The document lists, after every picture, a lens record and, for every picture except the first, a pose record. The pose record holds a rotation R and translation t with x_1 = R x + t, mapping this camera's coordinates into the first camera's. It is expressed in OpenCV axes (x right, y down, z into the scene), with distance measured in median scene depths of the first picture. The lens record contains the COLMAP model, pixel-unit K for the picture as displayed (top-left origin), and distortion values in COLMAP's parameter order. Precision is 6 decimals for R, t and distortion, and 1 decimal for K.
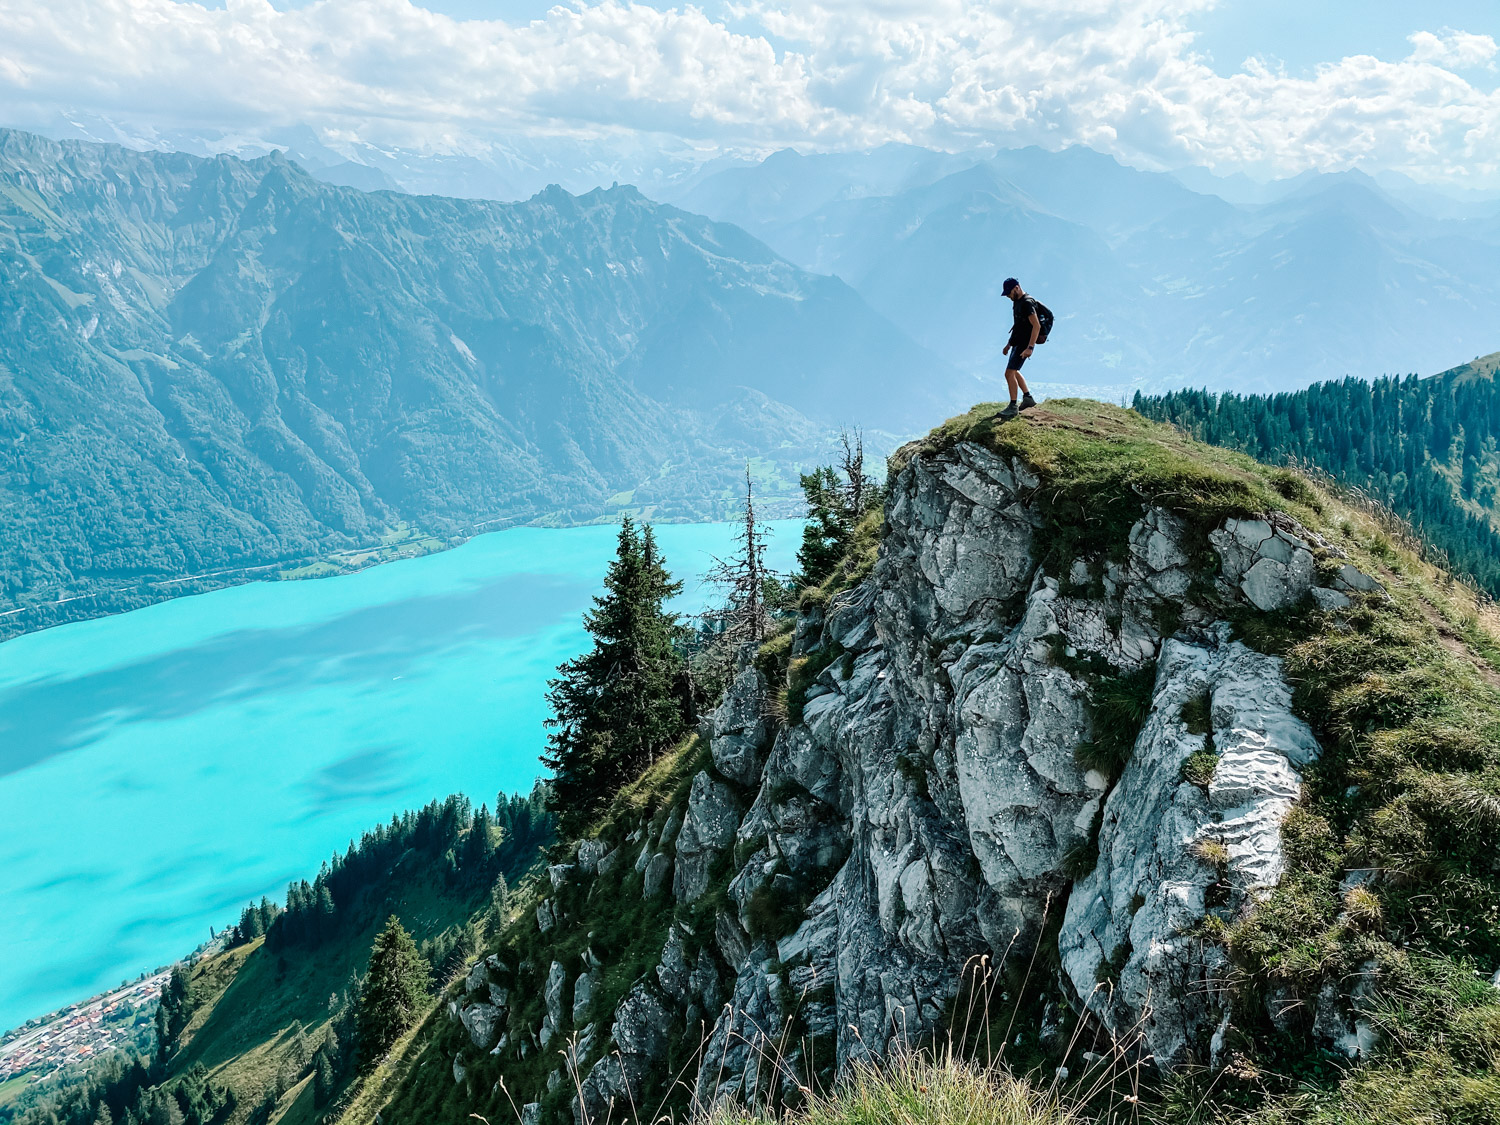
lens RADIAL K [[1133.7, 0, 750.0], [0, 1133.7, 562.5], [0, 0, 1]] dist [0.084336, -0.141774]
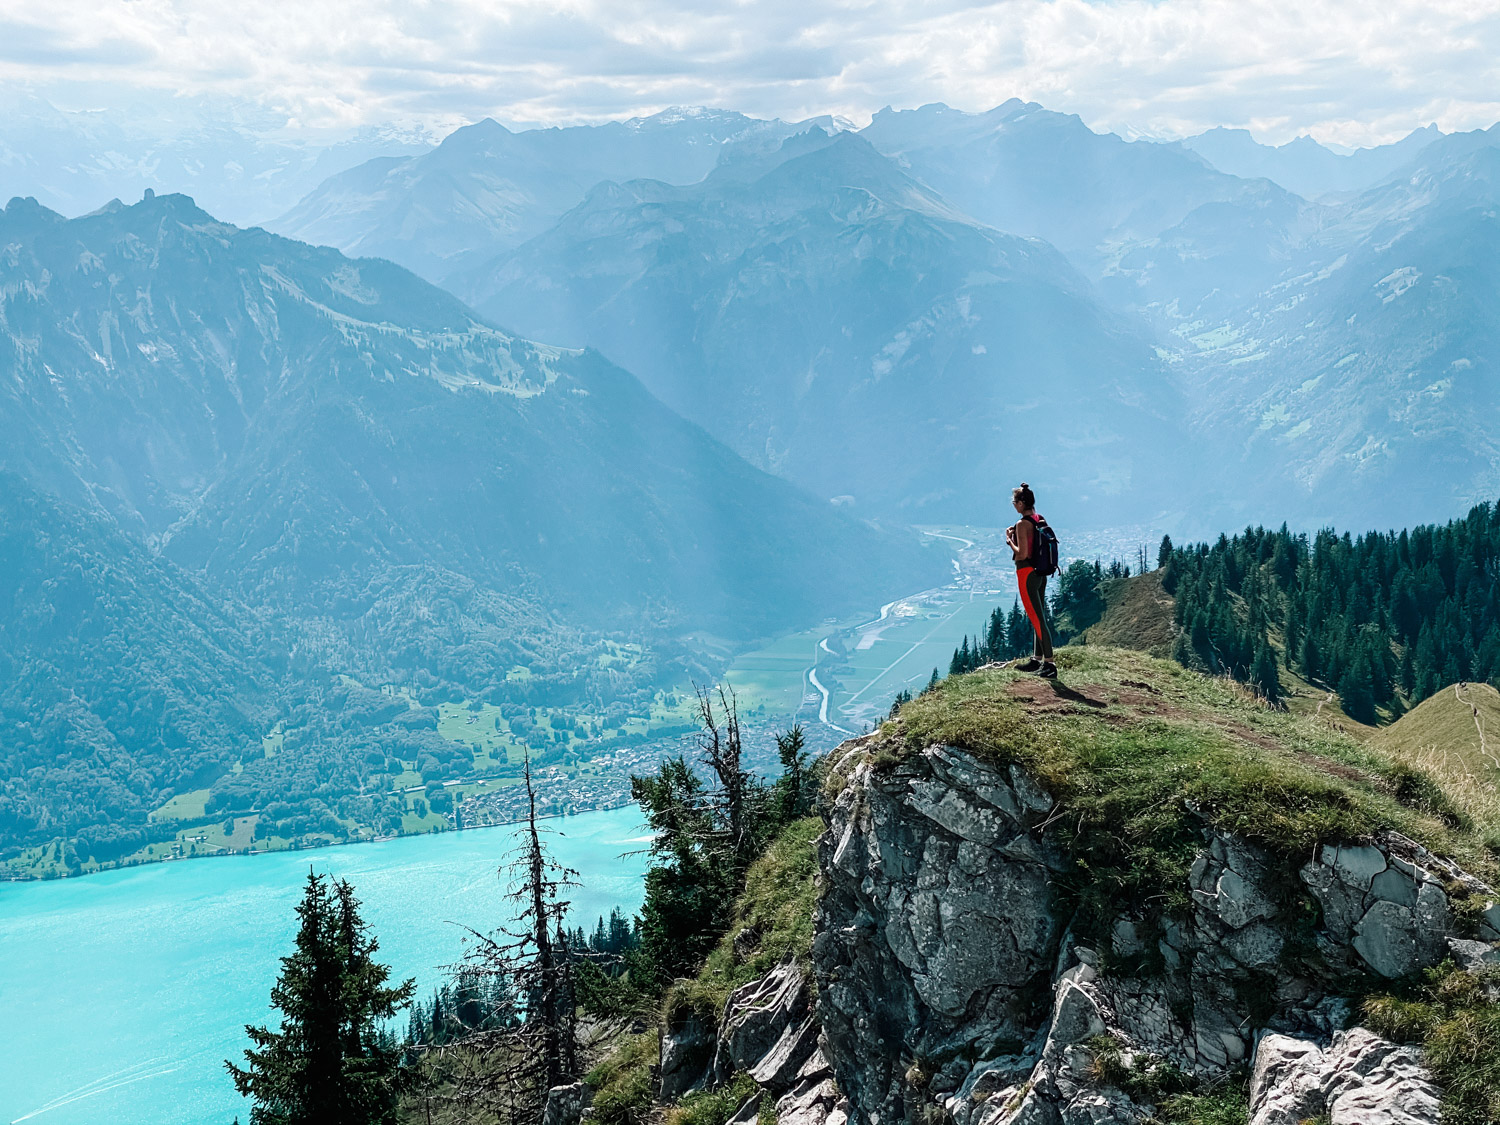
lens RADIAL K [[2231.9, 0, 768.0], [0, 2231.9, 542.2], [0, 0, 1]] dist [0.135503, -0.042273]
pose [[0.987624, -0.055290, 0.146769, -0.093505], [0.077844, 0.985205, -0.152678, -0.031804], [-0.136156, 0.162213, 0.977317, -0.281716]]
